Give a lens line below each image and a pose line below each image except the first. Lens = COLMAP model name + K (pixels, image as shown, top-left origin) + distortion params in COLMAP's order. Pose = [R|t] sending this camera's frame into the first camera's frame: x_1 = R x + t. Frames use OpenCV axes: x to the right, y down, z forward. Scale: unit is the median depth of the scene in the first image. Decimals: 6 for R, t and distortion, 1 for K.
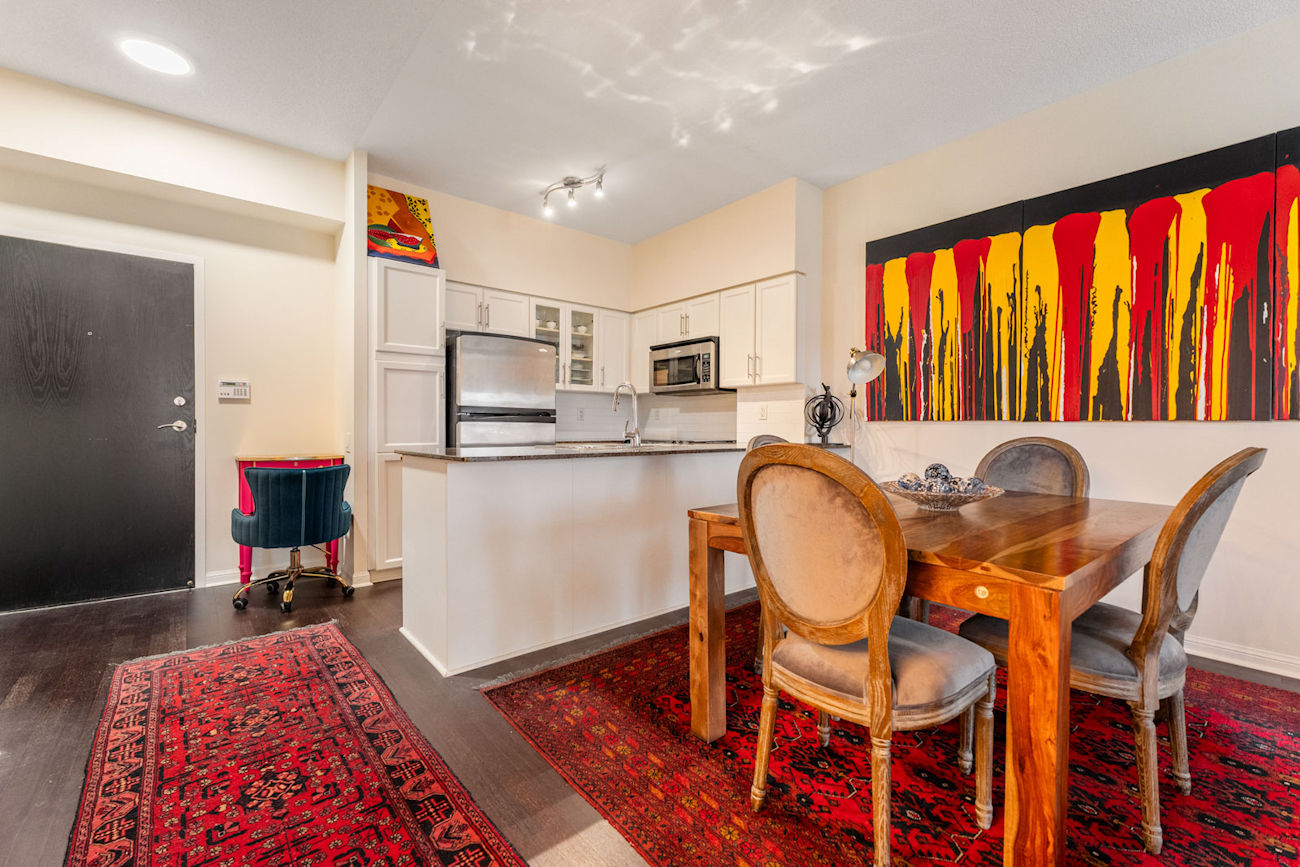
lens RADIAL K [[547.2, 0, 649.4], [0, 547.2, 432.8], [0, 0, 1]] dist [0.004886, -0.000177]
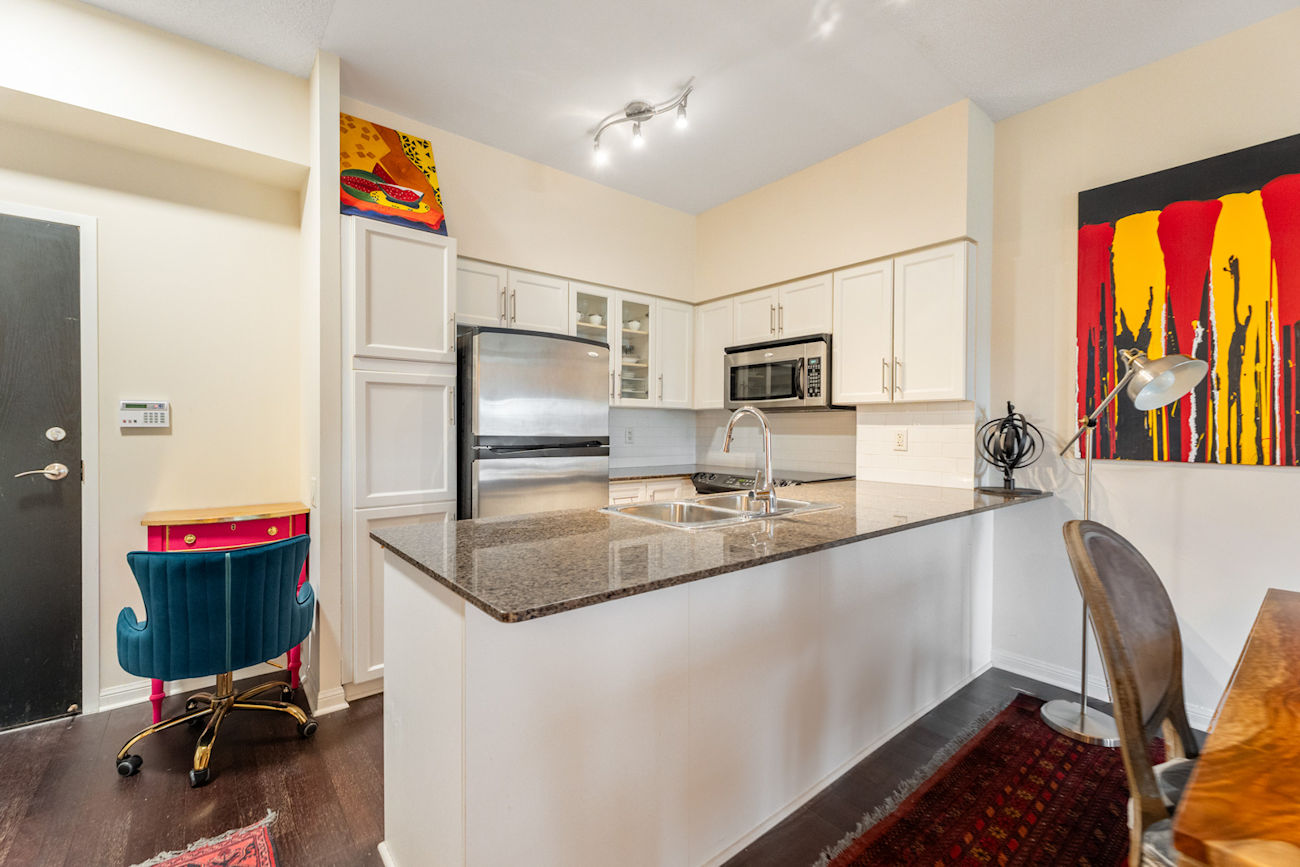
lens RADIAL K [[547.2, 0, 648.5], [0, 547.2, 433.6], [0, 0, 1]] dist [0.004886, -0.000177]
pose [[0.999863, -0.000379, -0.016530, -0.133057], [0.000402, 0.999999, 0.001401, -0.058178], [0.016530, -0.001408, 0.999862, 0.350035]]
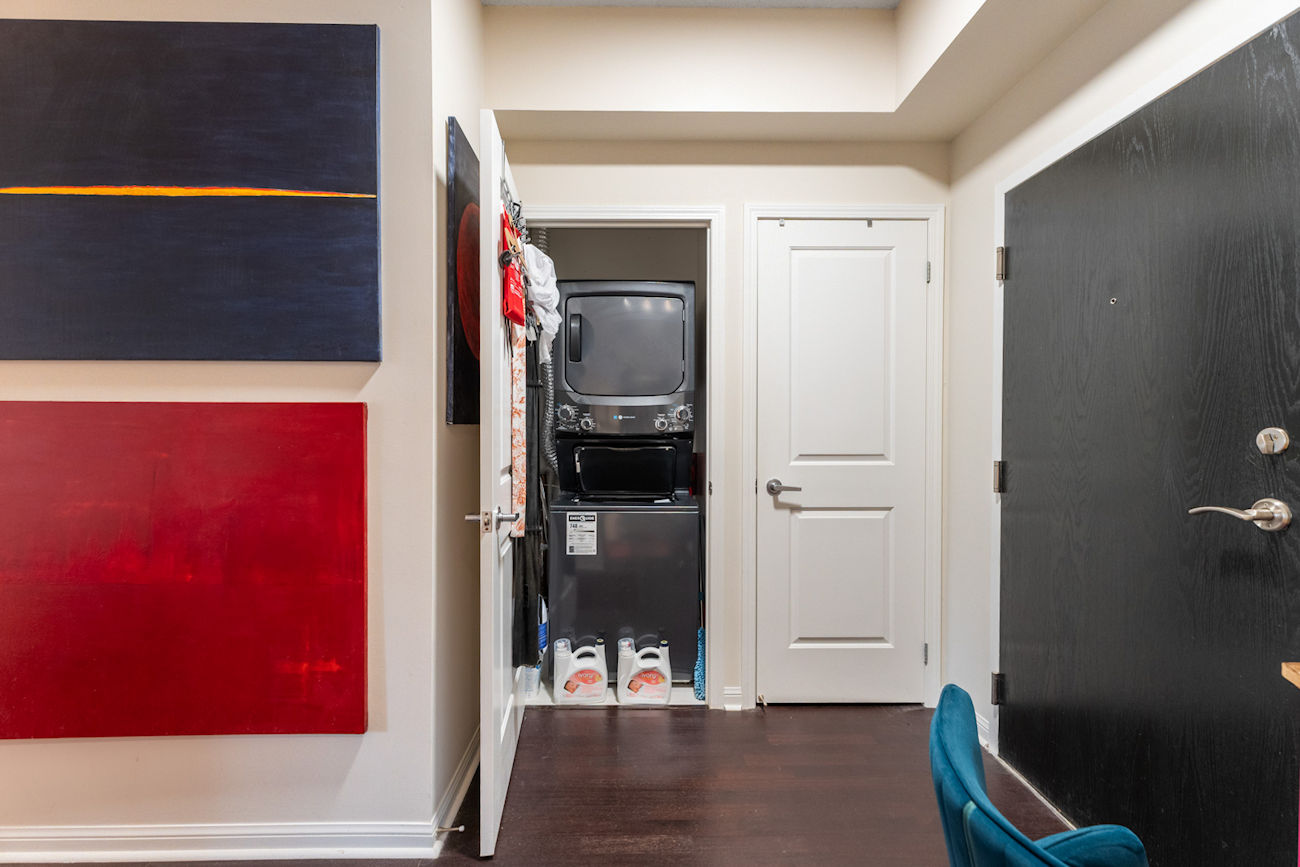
lens RADIAL K [[547.2, 0, 637.6], [0, 547.2, 432.7], [0, 0, 1]] dist [0.004886, -0.000177]
pose [[-0.630731, 0.002906, -0.775996, -0.351585], [-0.013052, 0.999812, 0.014353, -0.061554], [0.775892, 0.019182, -0.630575, 0.907628]]
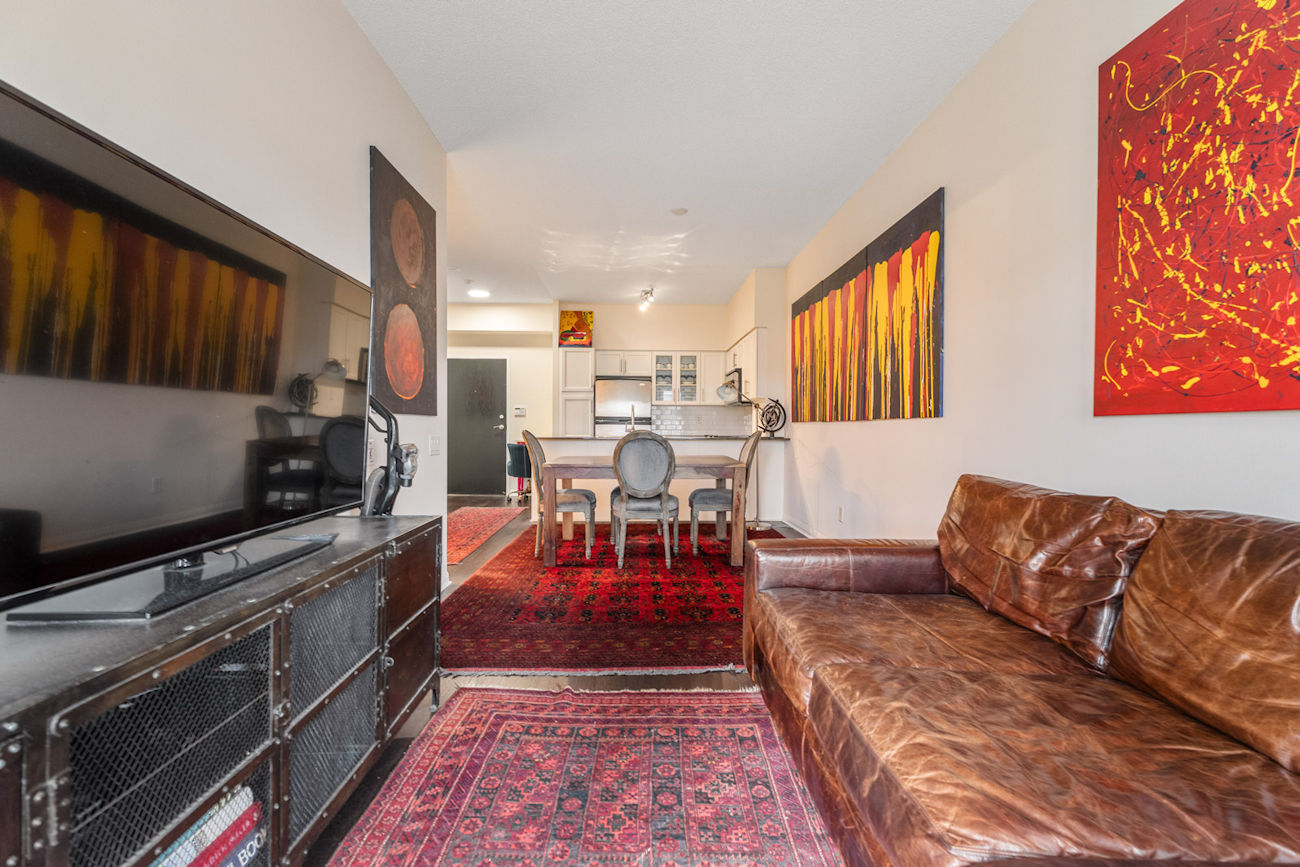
lens RADIAL K [[547.2, 0, 649.5], [0, 547.2, 428.8], [0, 0, 1]] dist [0.004886, -0.000177]
pose [[0.783744, -0.002321, -0.621080, 1.133286], [-0.005431, 0.999929, -0.010590, 0.016986], [0.621061, 0.011673, 0.783675, -0.470836]]
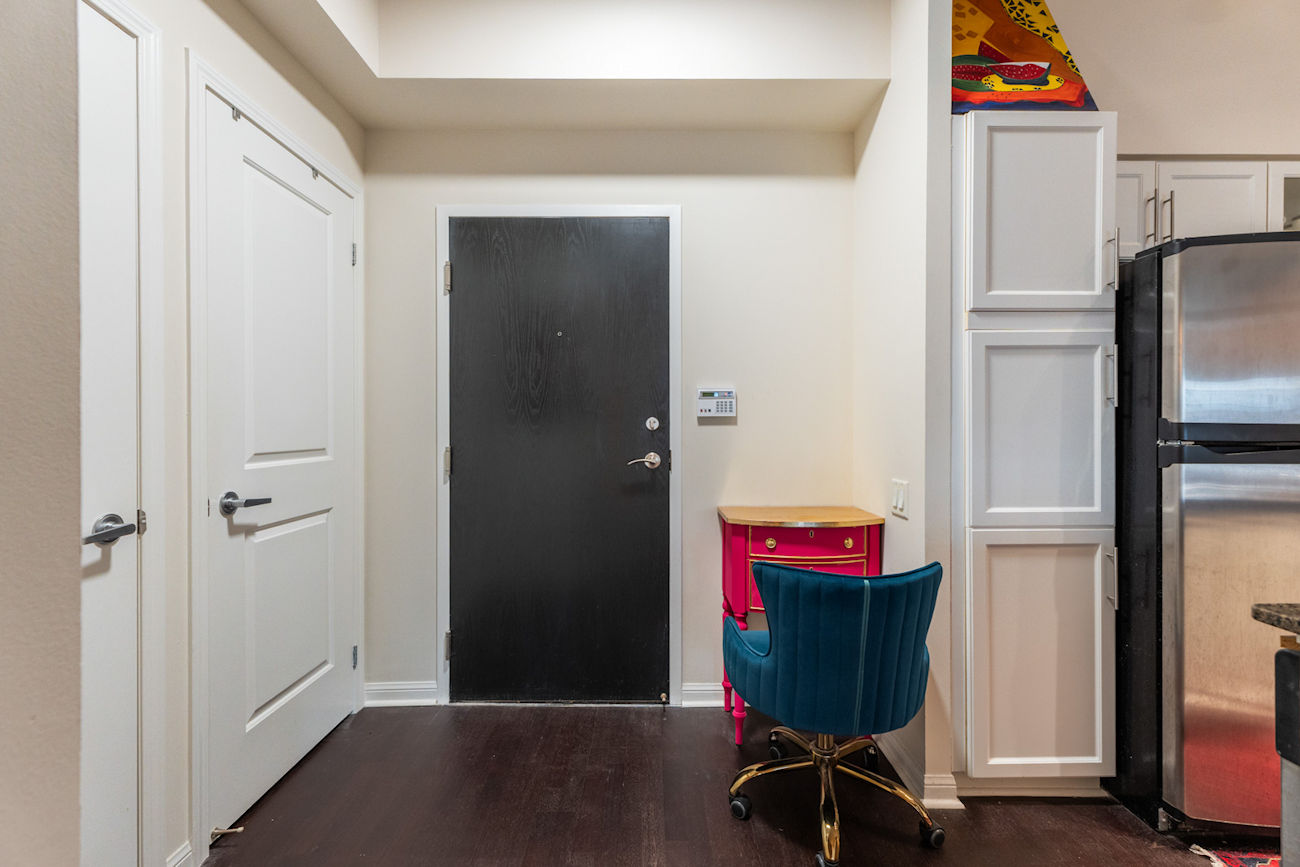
lens RADIAL K [[547.2, 0, 655.8], [0, 547.2, 431.1], [0, 0, 1]] dist [0.004886, -0.000177]
pose [[0.770802, -0.001669, -0.637072, -0.422876], [-0.001462, 0.999989, -0.004388, -0.045174], [0.637073, 0.004314, 0.770792, 0.483210]]
